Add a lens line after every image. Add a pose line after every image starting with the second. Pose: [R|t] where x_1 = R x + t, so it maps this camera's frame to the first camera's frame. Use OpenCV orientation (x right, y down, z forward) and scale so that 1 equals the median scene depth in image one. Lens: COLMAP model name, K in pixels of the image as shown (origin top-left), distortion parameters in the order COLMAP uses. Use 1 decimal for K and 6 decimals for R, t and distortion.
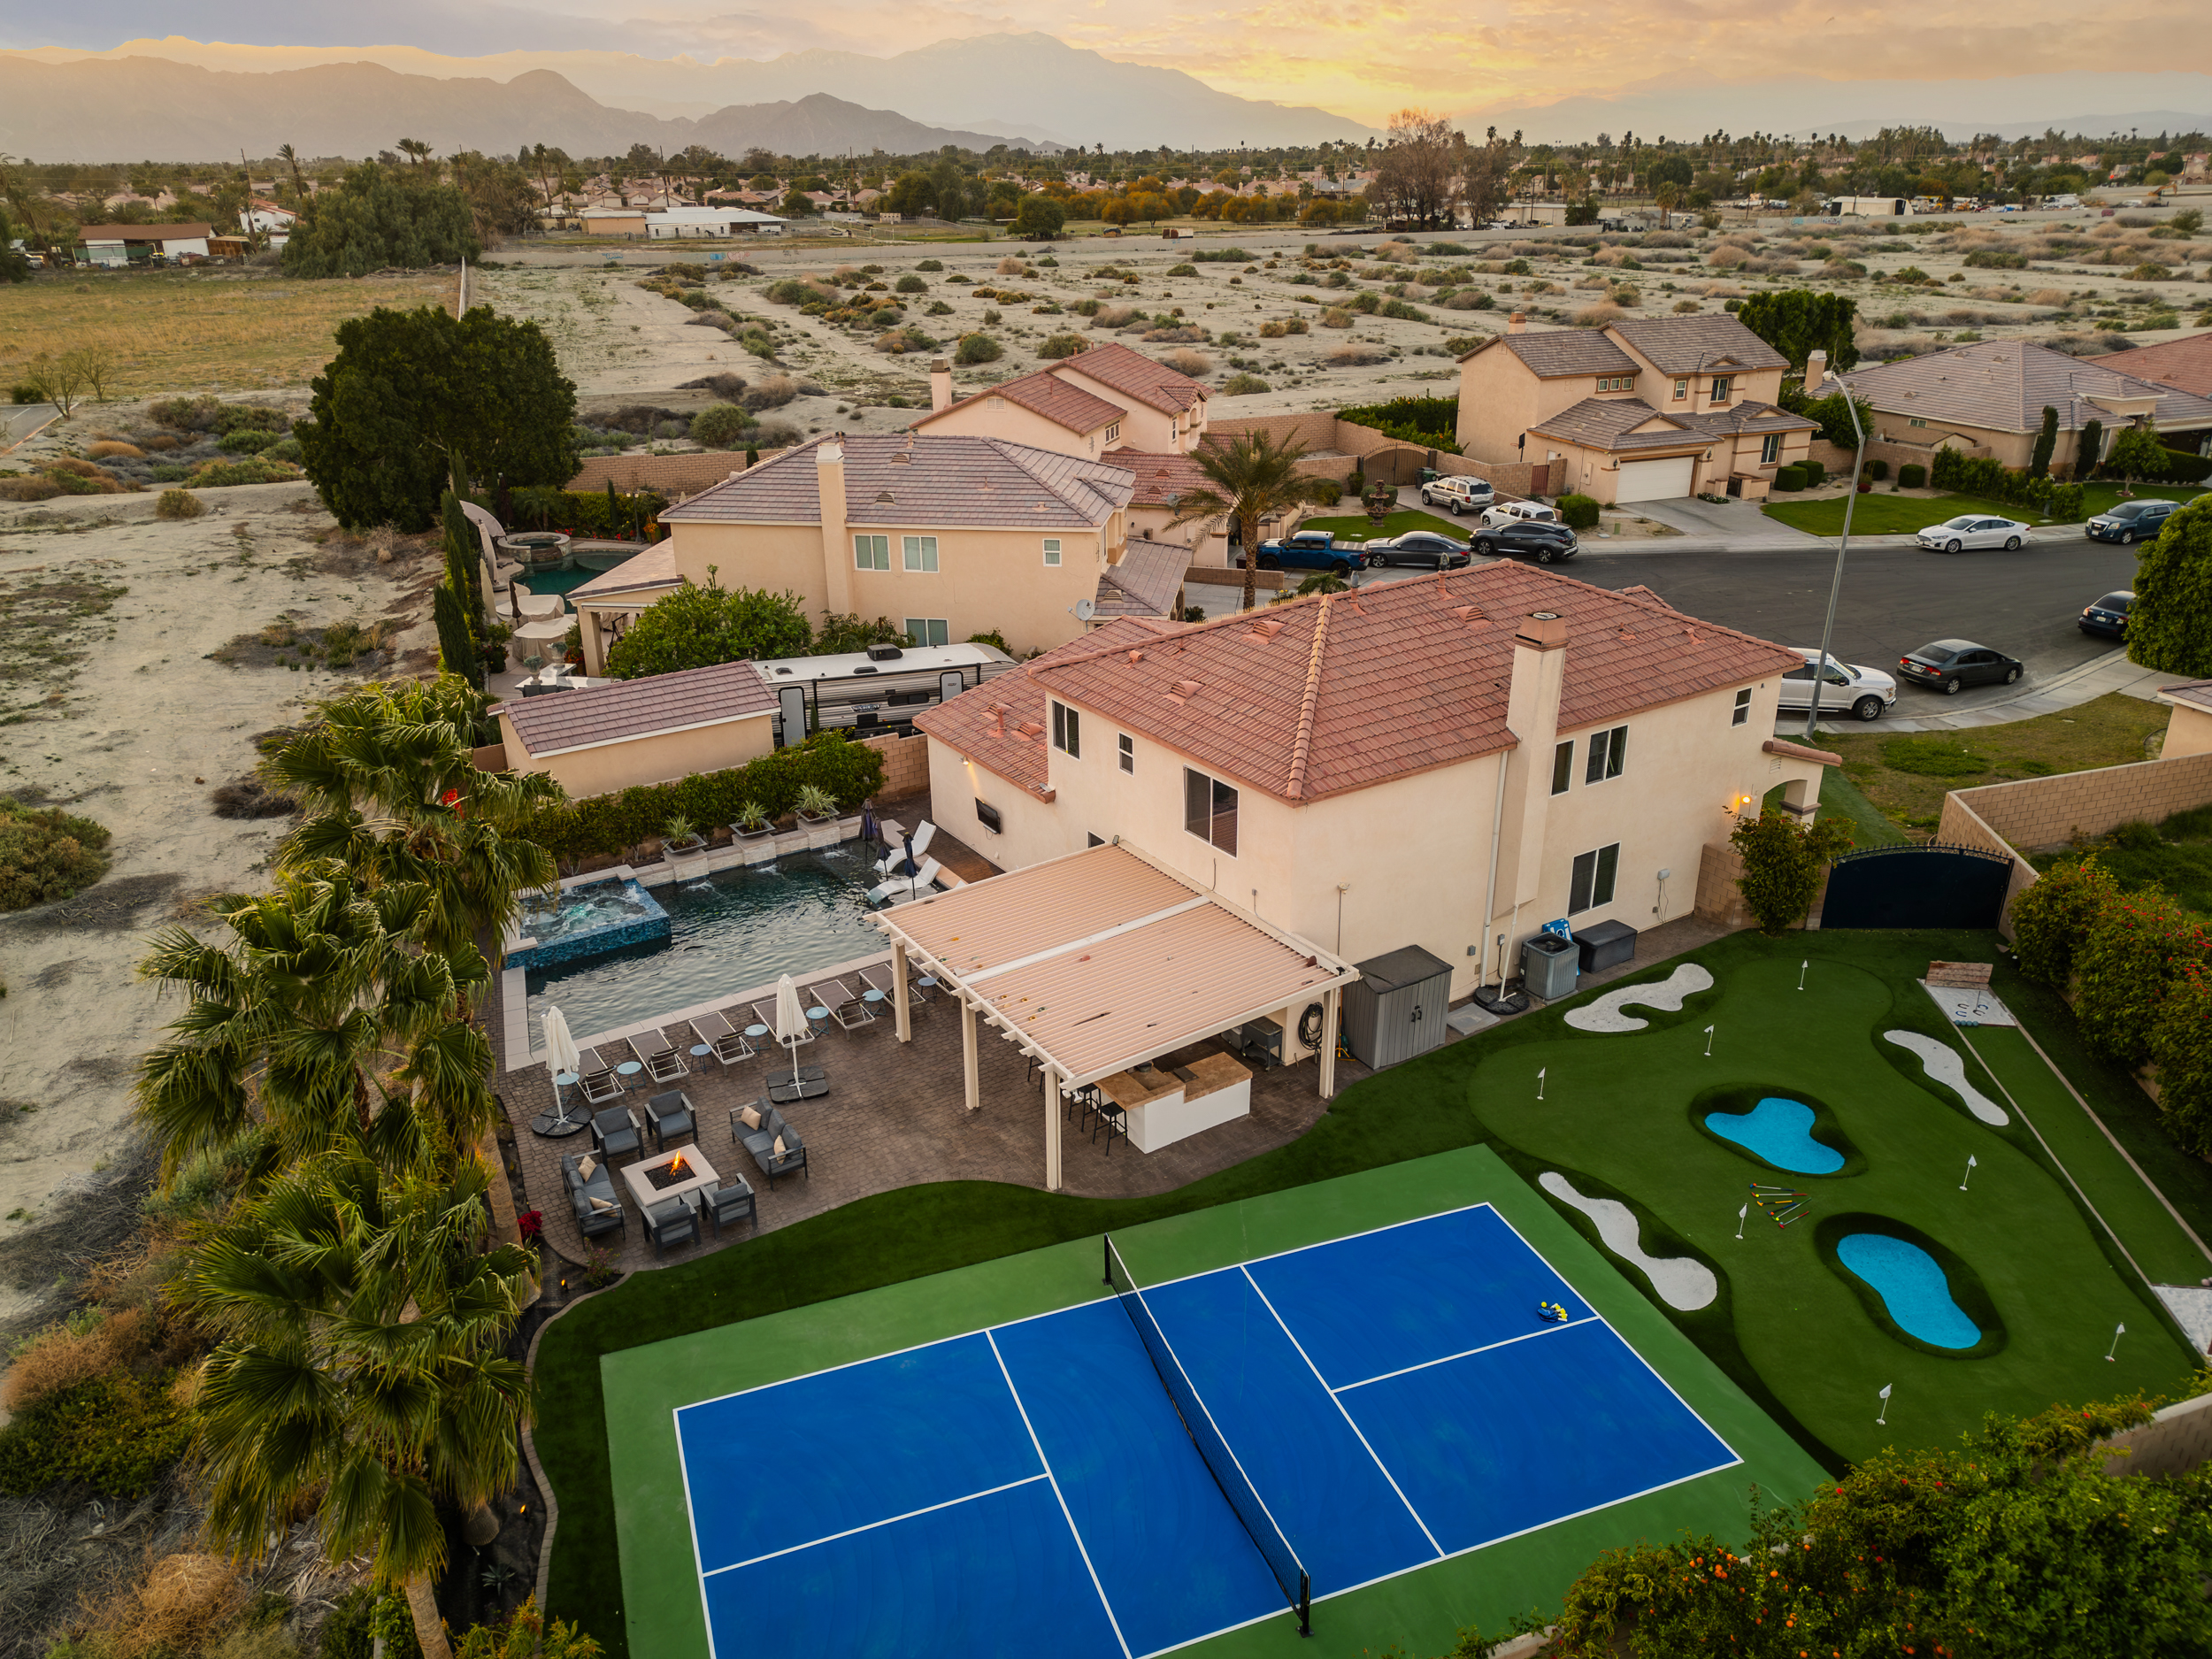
lens RADIAL K [[1560.4, 0, 1106.0], [0, 1560.4, 829.5], [0, 0, 1]] dist [0.027635, -0.002603]
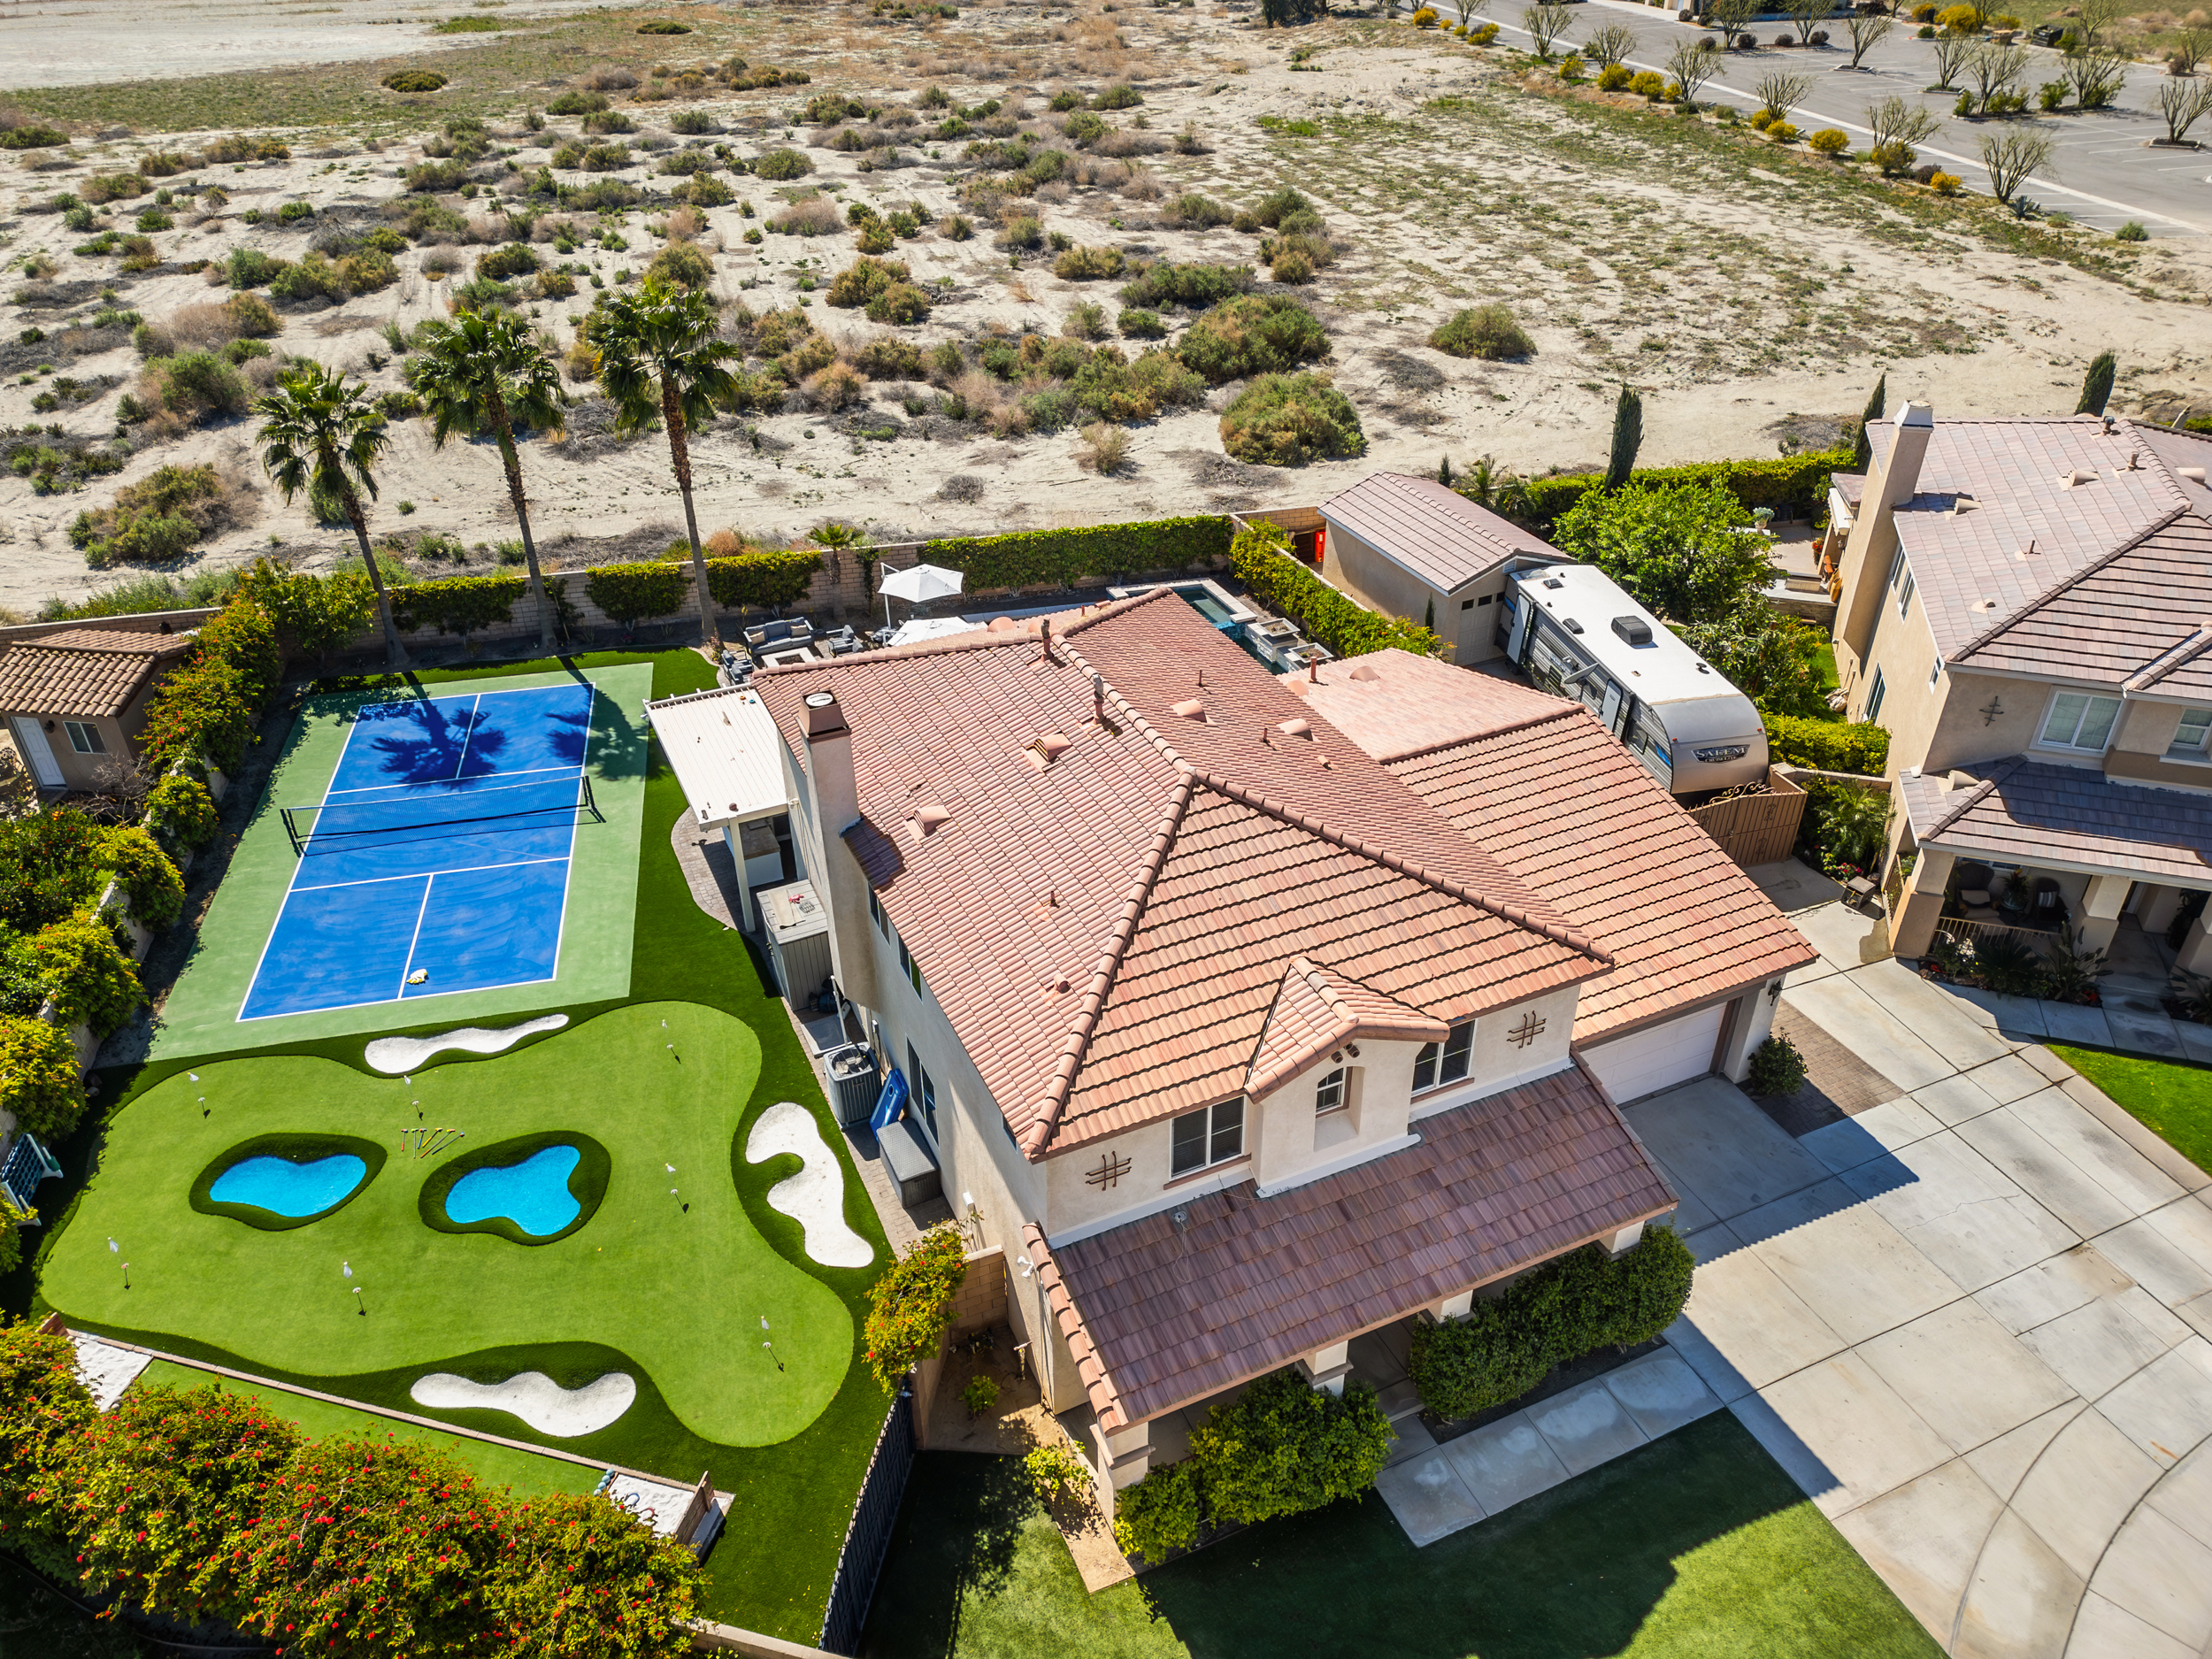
lens RADIAL K [[1560.4, 0, 1106.0], [0, 1560.4, 829.5], [0, 0, 1]] dist [0.027635, -0.002603]
pose [[-0.148298, 0.556730, -0.817349, 0.969023], [-0.372707, 0.734083, 0.567637, -0.612915], [0.916022, 0.388811, 0.098634, 1.061500]]
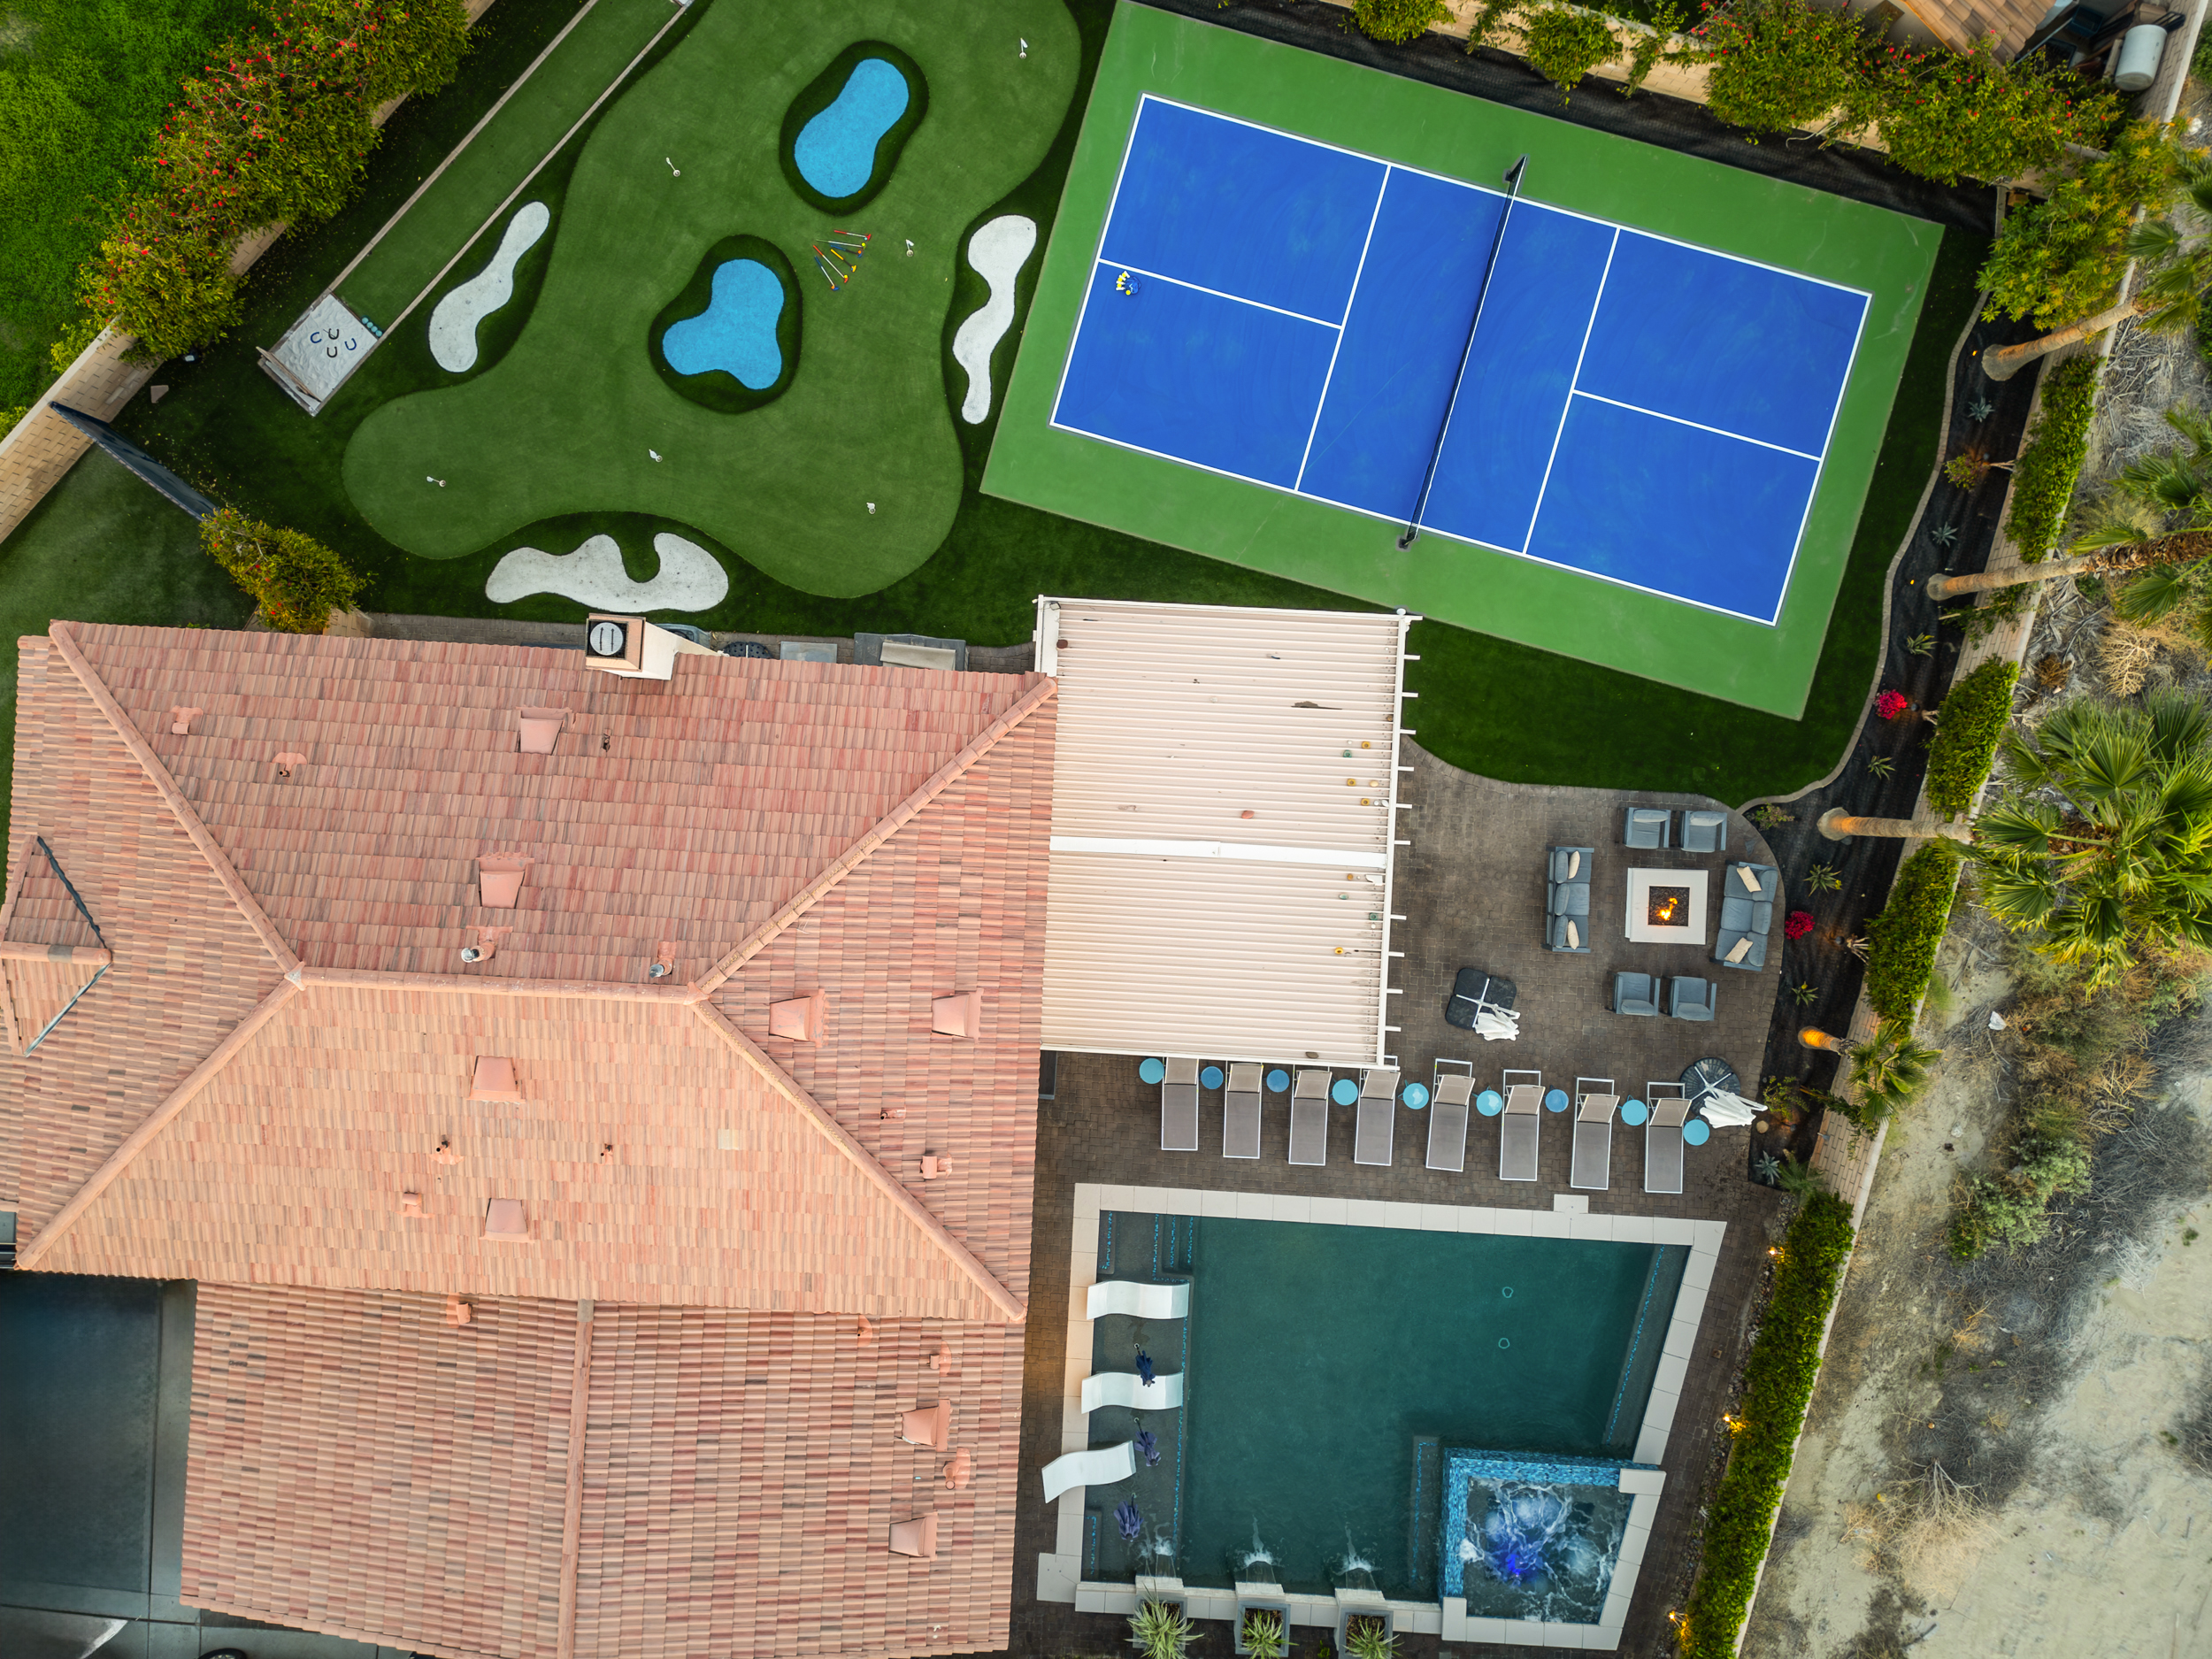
lens RADIAL K [[1560.4, 0, 1106.0], [0, 1560.4, 829.5], [0, 0, 1]] dist [0.027635, -0.002603]
pose [[-0.806523, -0.590469, 0.029464, 0.016377], [0.255385, -0.303017, 0.918128, -0.703172], [-0.533198, 0.748016, 0.395187, 0.661949]]
